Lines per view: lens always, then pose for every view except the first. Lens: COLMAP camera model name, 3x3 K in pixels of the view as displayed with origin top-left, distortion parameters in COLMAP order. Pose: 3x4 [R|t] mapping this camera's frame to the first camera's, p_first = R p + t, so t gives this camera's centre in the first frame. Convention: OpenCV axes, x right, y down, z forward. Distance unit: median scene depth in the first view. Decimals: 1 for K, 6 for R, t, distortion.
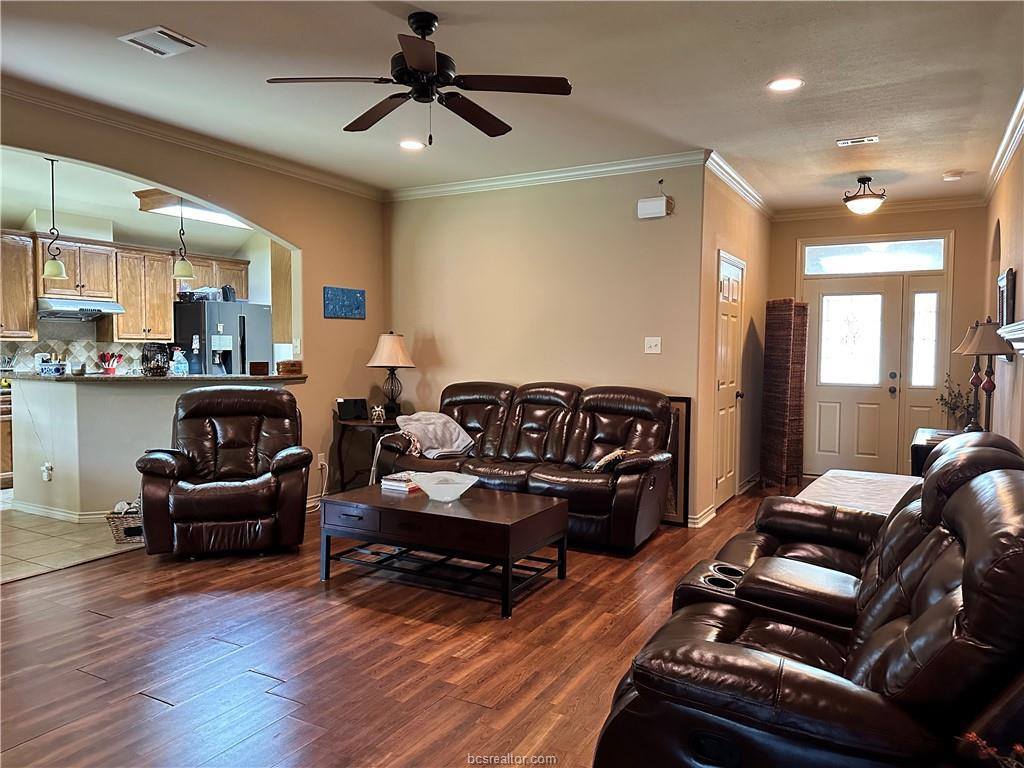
lens RADIAL K [[718.1, 0, 509.8], [0, 718.1, 387.6], [0, 0, 1]] dist [0.026346, -0.018145]
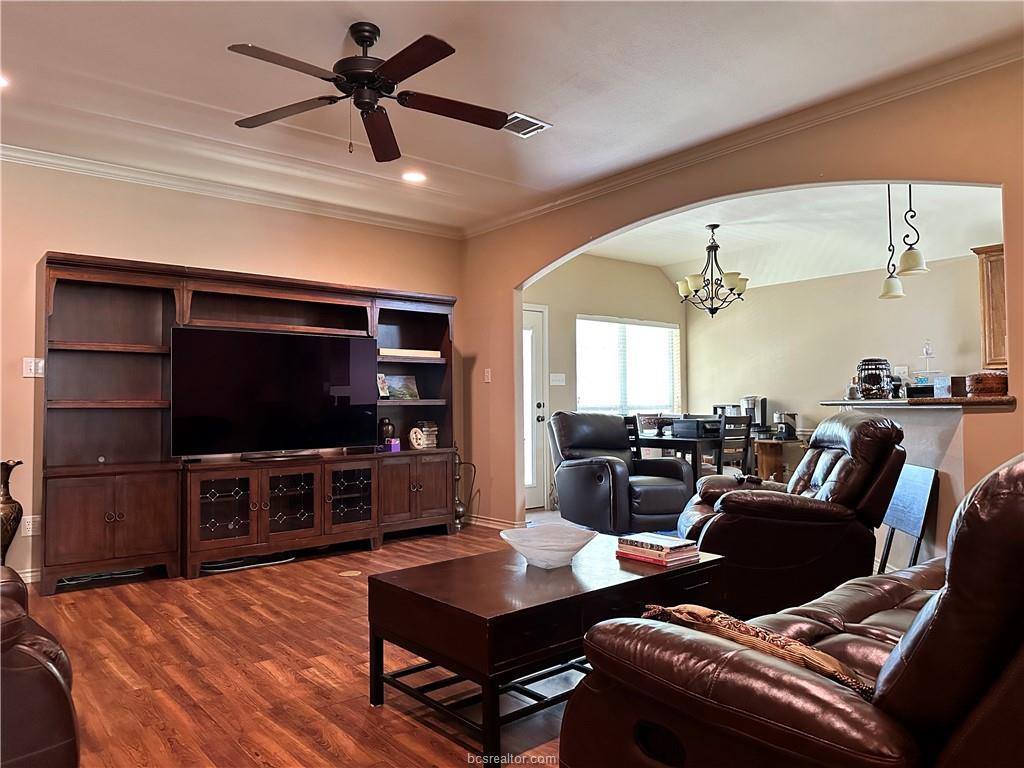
lens RADIAL K [[718.1, 0, 507.6], [0, 718.1, 383.2], [0, 0, 1]] dist [0.026346, -0.018145]
pose [[-0.364383, -0.028843, -0.930802, 0.598420], [-0.036790, 0.999186, -0.016560, -0.006736], [0.930522, 0.028210, -0.365147, 1.271850]]
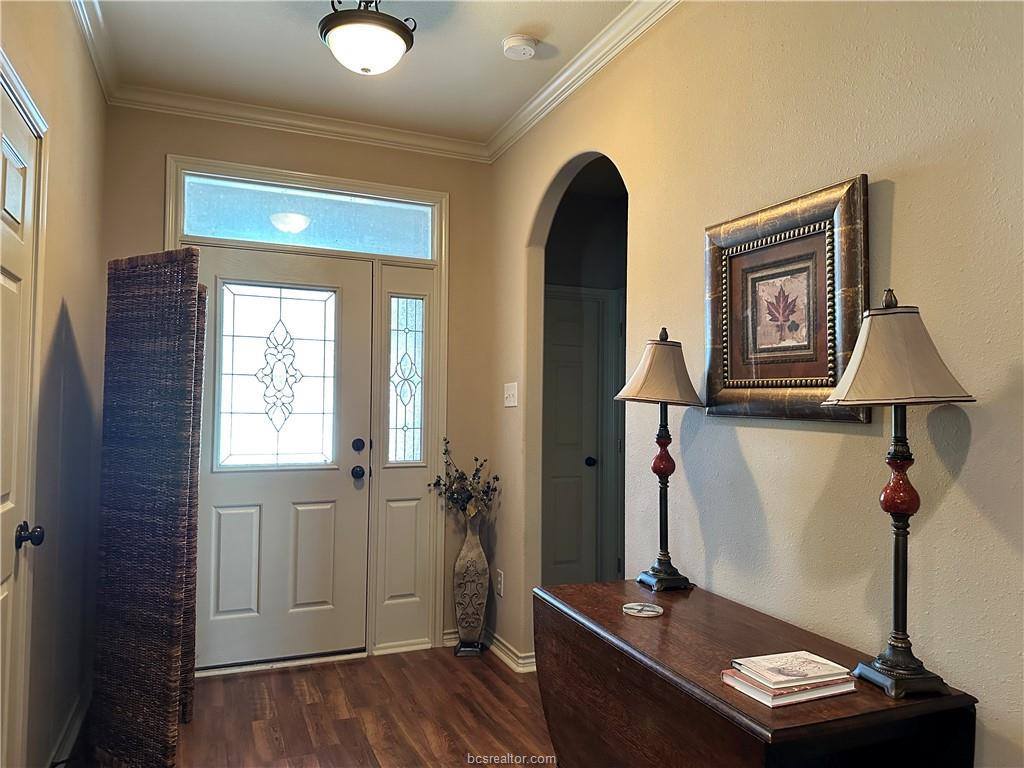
lens RADIAL K [[718.1, 0, 518.7], [0, 718.1, 392.2], [0, 0, 1]] dist [0.026346, -0.018145]
pose [[0.606740, 0.018621, 0.794682, 0.331960], [0.032750, 0.998291, -0.048397, -0.048474], [-0.794225, 0.055390, 0.605094, 1.070517]]
